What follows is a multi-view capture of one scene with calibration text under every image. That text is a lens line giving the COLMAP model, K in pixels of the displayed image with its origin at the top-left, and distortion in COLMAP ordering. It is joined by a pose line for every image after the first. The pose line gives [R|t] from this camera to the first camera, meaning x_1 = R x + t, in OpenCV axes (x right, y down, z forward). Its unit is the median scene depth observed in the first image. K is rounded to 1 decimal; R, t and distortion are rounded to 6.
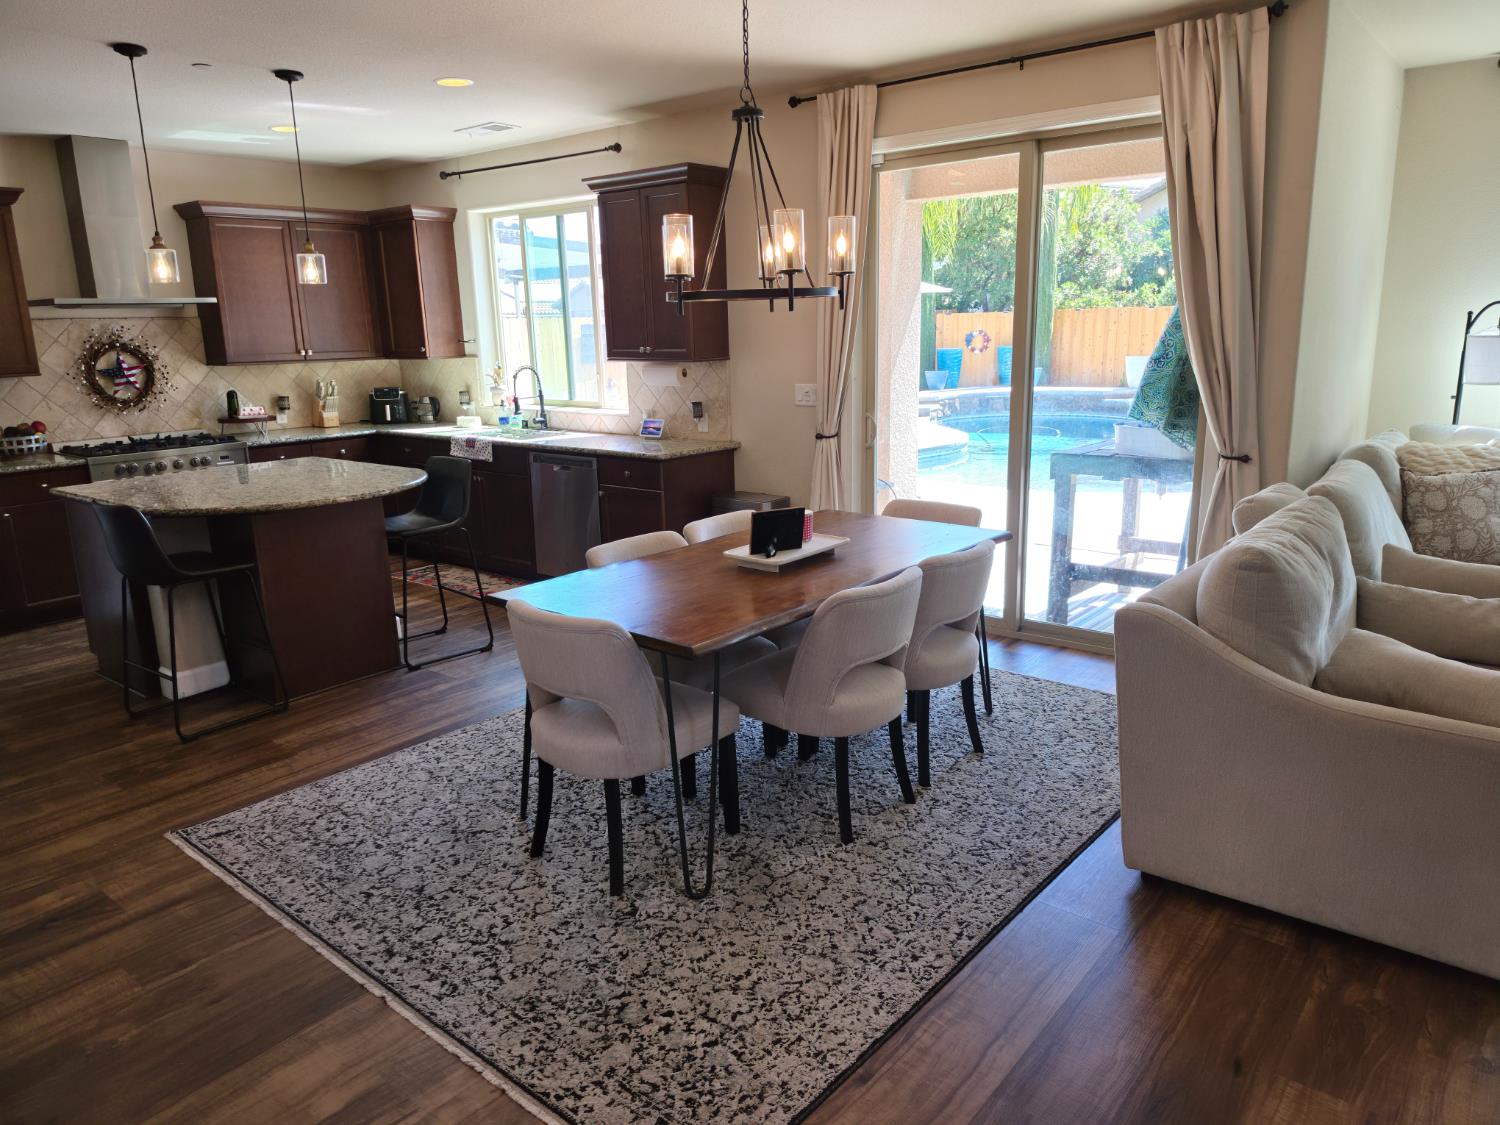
lens RADIAL K [[1019.7, 0, 750.0], [0, 1019.7, 562.5], [0, 0, 1]] dist [0.117523, -0.175034]
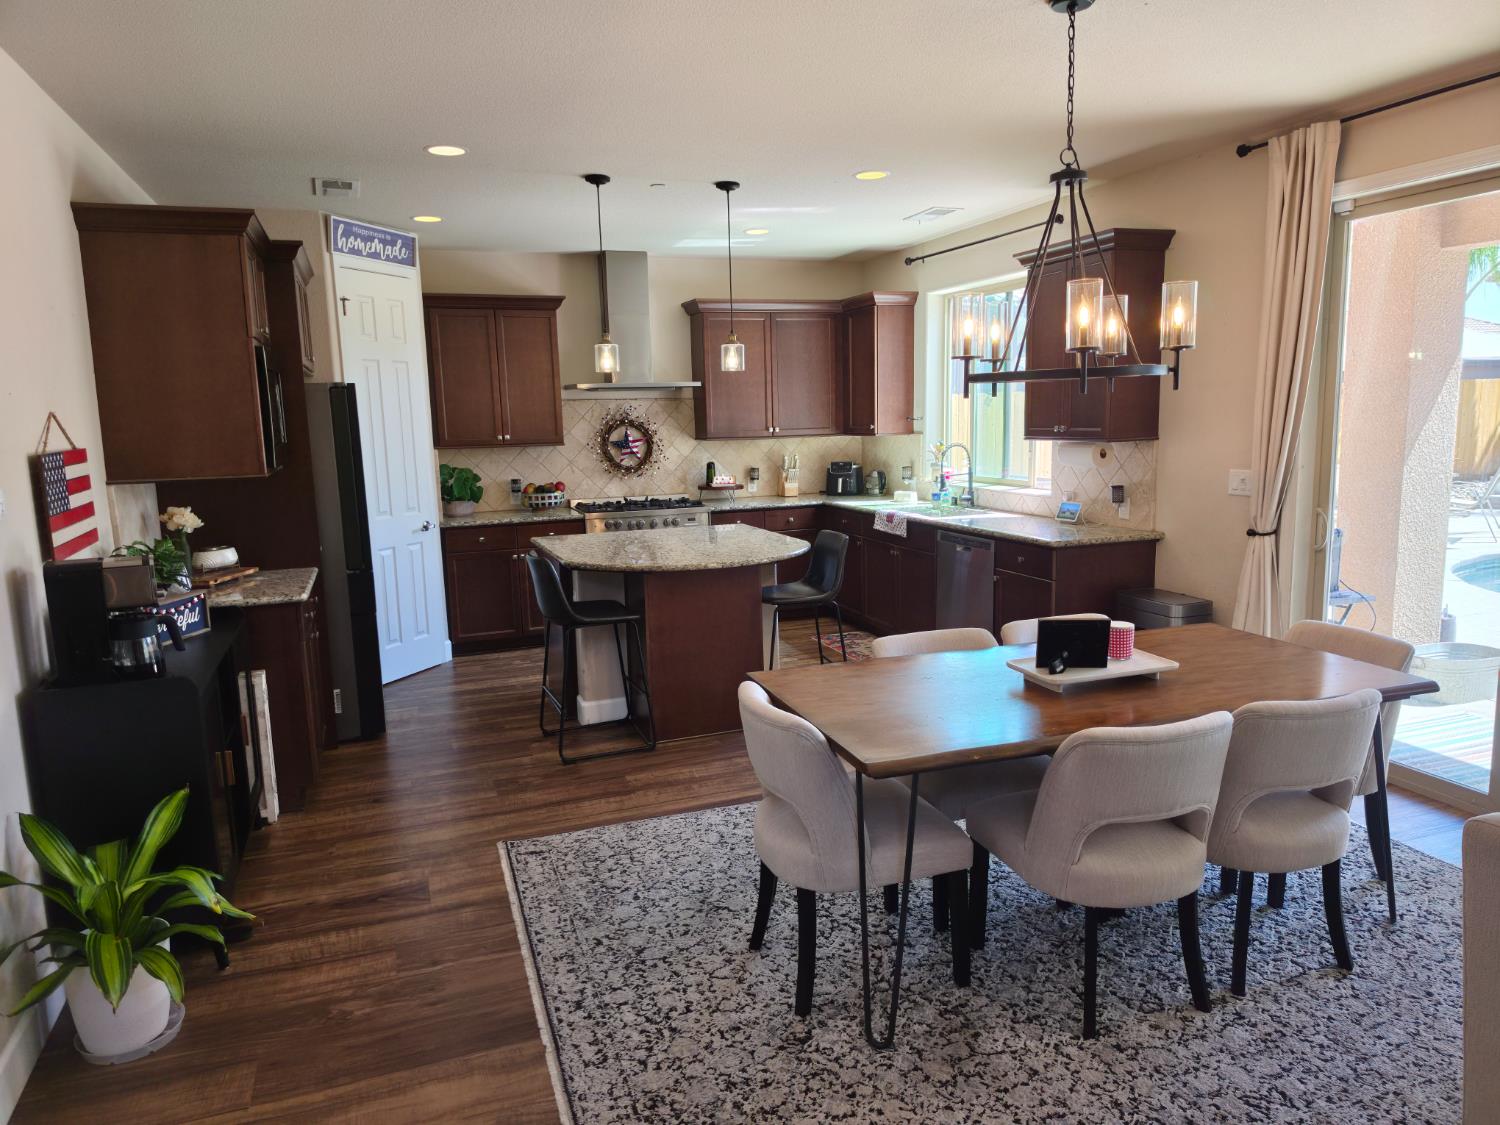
lens RADIAL K [[1019.7, 0, 750.0], [0, 1019.7, 562.5], [0, 0, 1]] dist [0.117523, -0.175034]
pose [[0.860248, 0.078261, -0.503834, 0.174049], [-0.111234, 0.993154, -0.035653, -0.029117], [0.497595, 0.086714, 0.863064, 0.086080]]
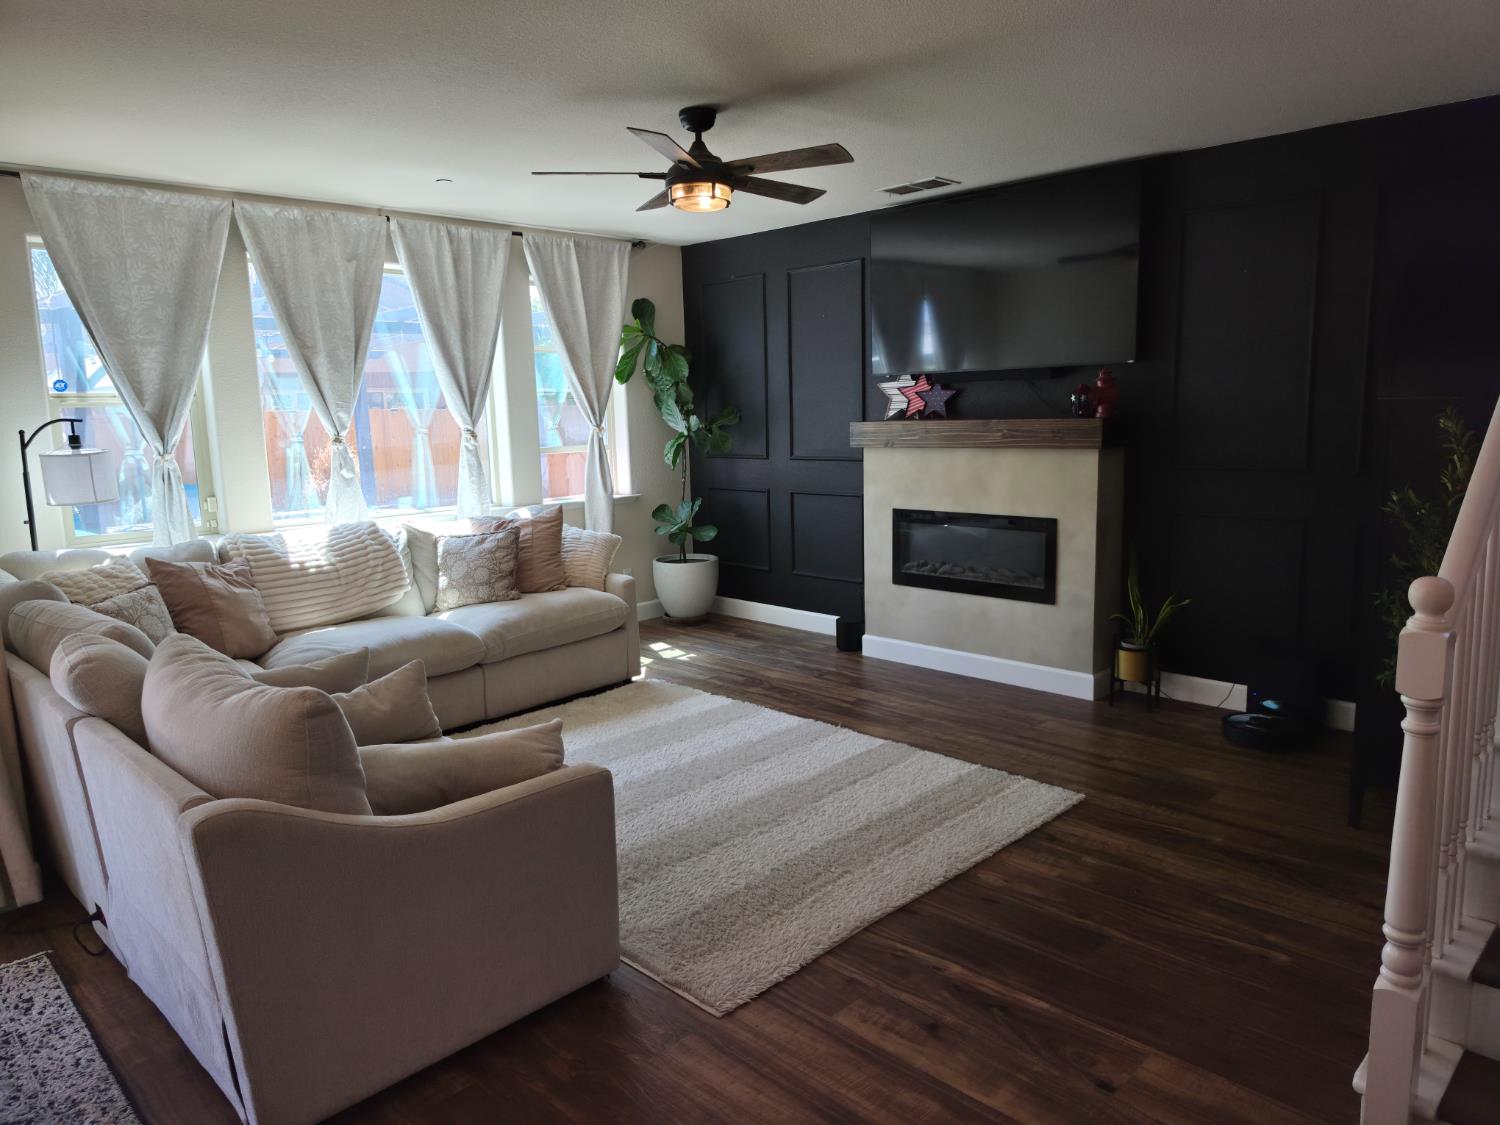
lens RADIAL K [[1019.7, 0, 750.0], [0, 1019.7, 562.5], [0, 0, 1]] dist [0.117523, -0.175034]
pose [[0.091052, -0.134339, 0.986743, -0.189819], [0.254664, 0.961054, 0.107342, -0.069629], [-0.962733, 0.241514, 0.121718, 0.315940]]
